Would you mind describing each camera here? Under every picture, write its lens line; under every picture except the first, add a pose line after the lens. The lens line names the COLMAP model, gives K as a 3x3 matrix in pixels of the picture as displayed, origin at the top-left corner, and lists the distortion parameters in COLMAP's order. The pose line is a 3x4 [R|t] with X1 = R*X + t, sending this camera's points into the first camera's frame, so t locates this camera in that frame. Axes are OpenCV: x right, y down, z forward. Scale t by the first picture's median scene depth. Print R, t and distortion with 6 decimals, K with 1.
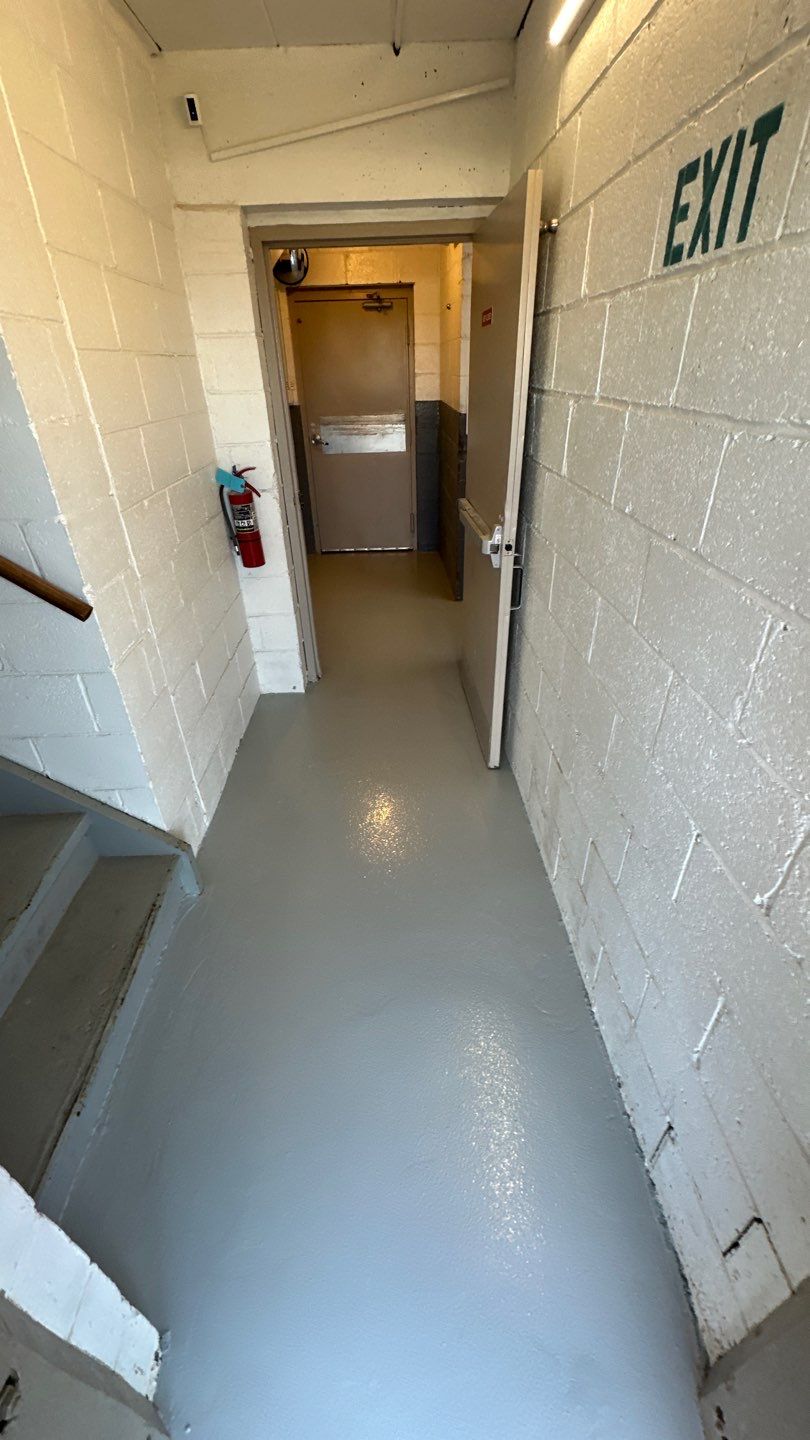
lens RADIAL K [[574.3, 0, 403.0], [0, 574.3, 720.0], [0, 0, 1]] dist [-0.002488, 0.000451]
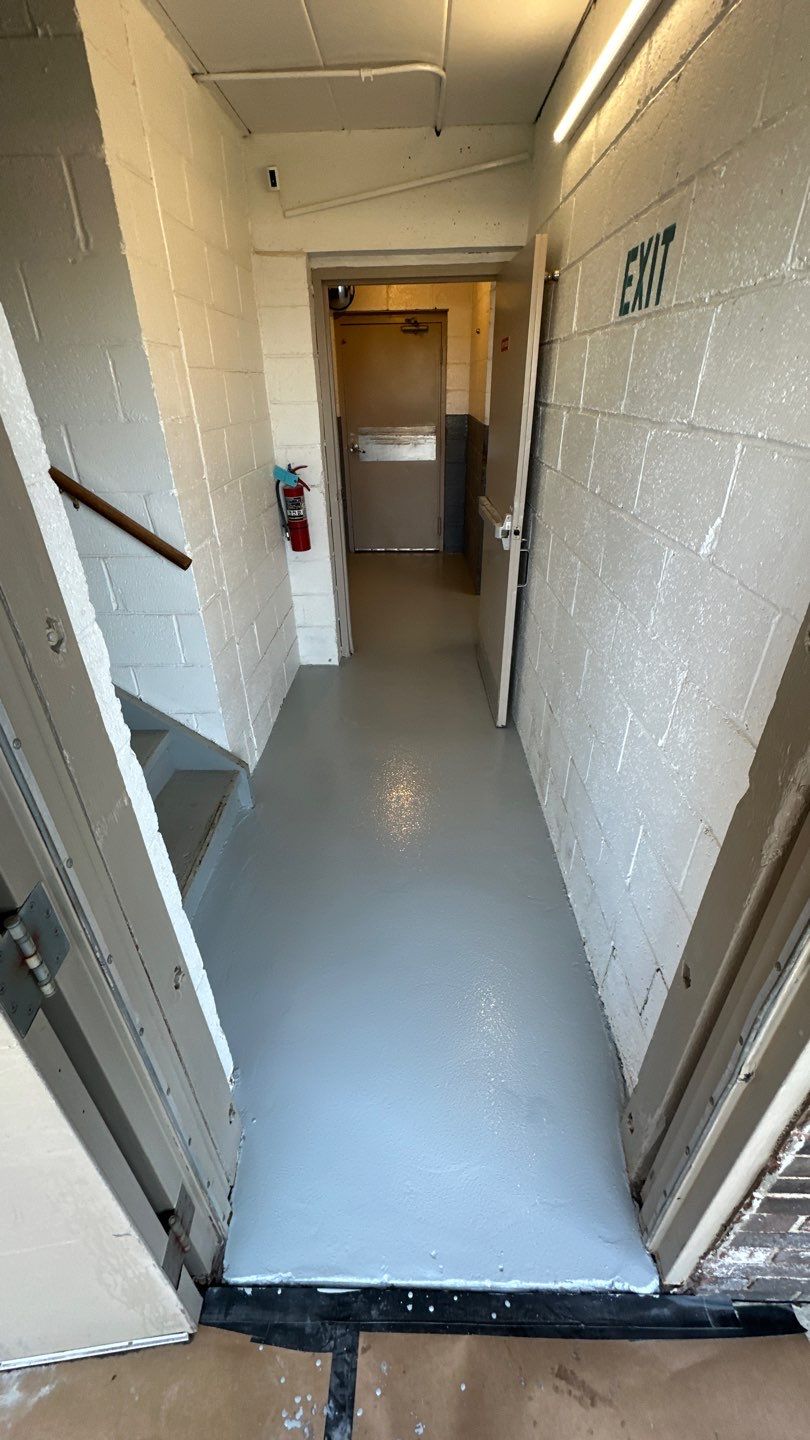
lens RADIAL K [[574.3, 0, 403.0], [0, 574.3, 720.0], [0, 0, 1]] dist [-0.002488, 0.000451]
pose [[0.998651, 0.035377, -0.038022, 0.005321], [-0.036189, 0.999126, -0.020907, 0.130318], [0.037249, 0.022255, 0.999058, -0.210984]]
